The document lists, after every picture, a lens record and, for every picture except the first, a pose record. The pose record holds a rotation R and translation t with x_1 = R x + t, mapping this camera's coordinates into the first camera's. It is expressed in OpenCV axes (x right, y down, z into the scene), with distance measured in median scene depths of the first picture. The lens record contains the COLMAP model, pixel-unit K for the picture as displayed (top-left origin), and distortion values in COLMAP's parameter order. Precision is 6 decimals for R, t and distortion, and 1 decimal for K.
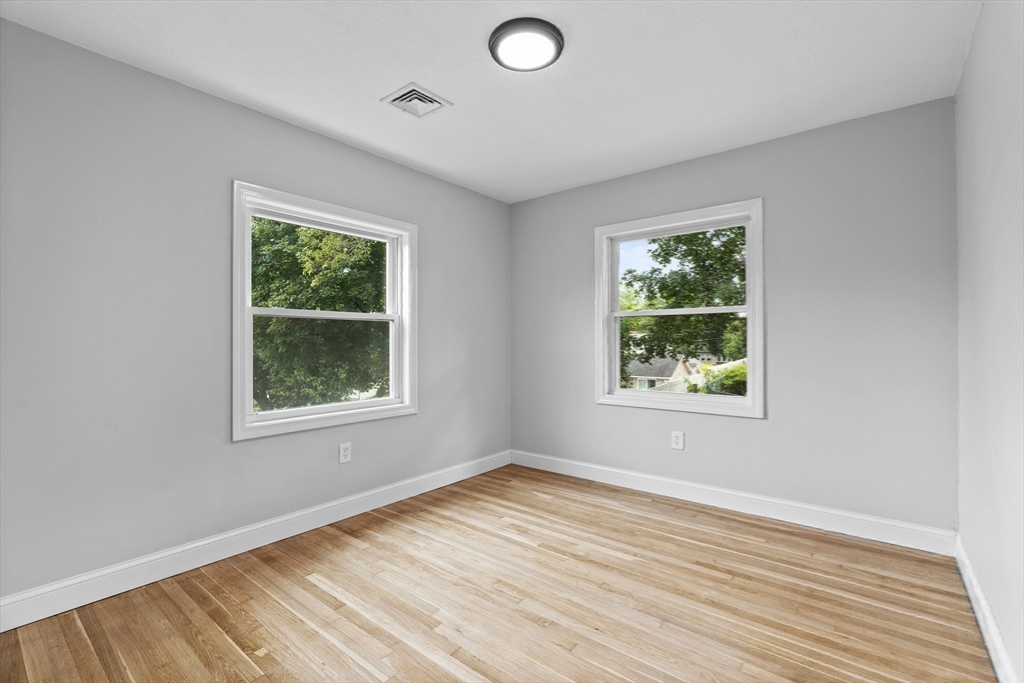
lens RADIAL K [[447.9, 0, 514.9], [0, 447.9, 341.9], [0, 0, 1]] dist [-0.002977, 0.000370]
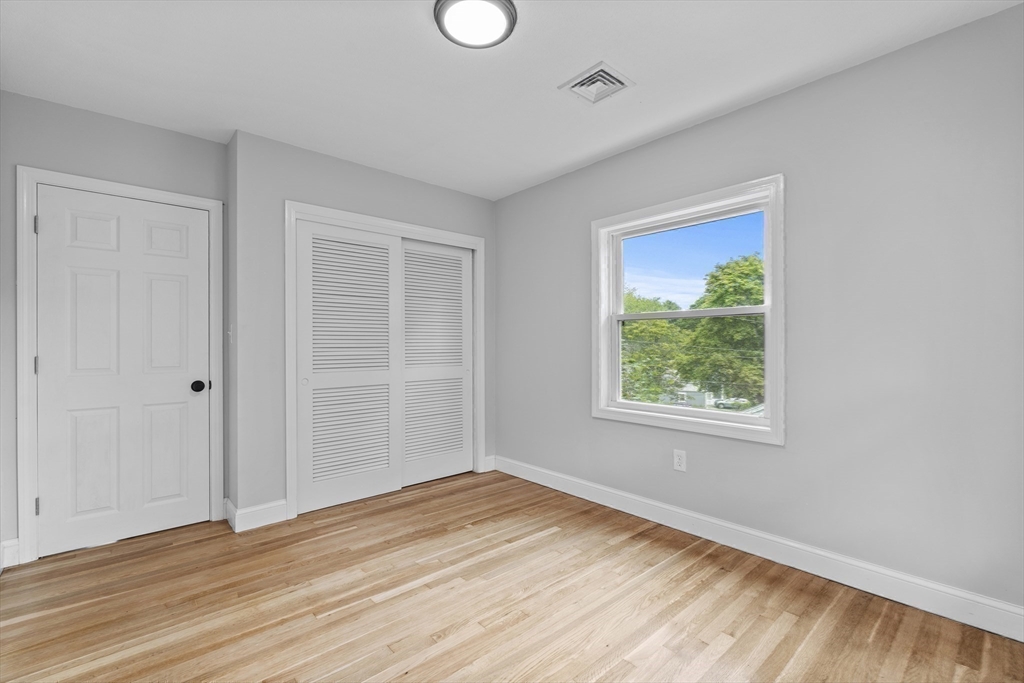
lens RADIAL K [[447.9, 0, 514.9], [0, 447.9, 341.9], [0, 0, 1]] dist [-0.002977, 0.000370]
pose [[-0.168293, -0.003842, -0.985729, 0.682357], [0.007954, 0.999955, -0.005255, 0.002122], [0.985705, -0.008725, -0.168255, 0.921210]]
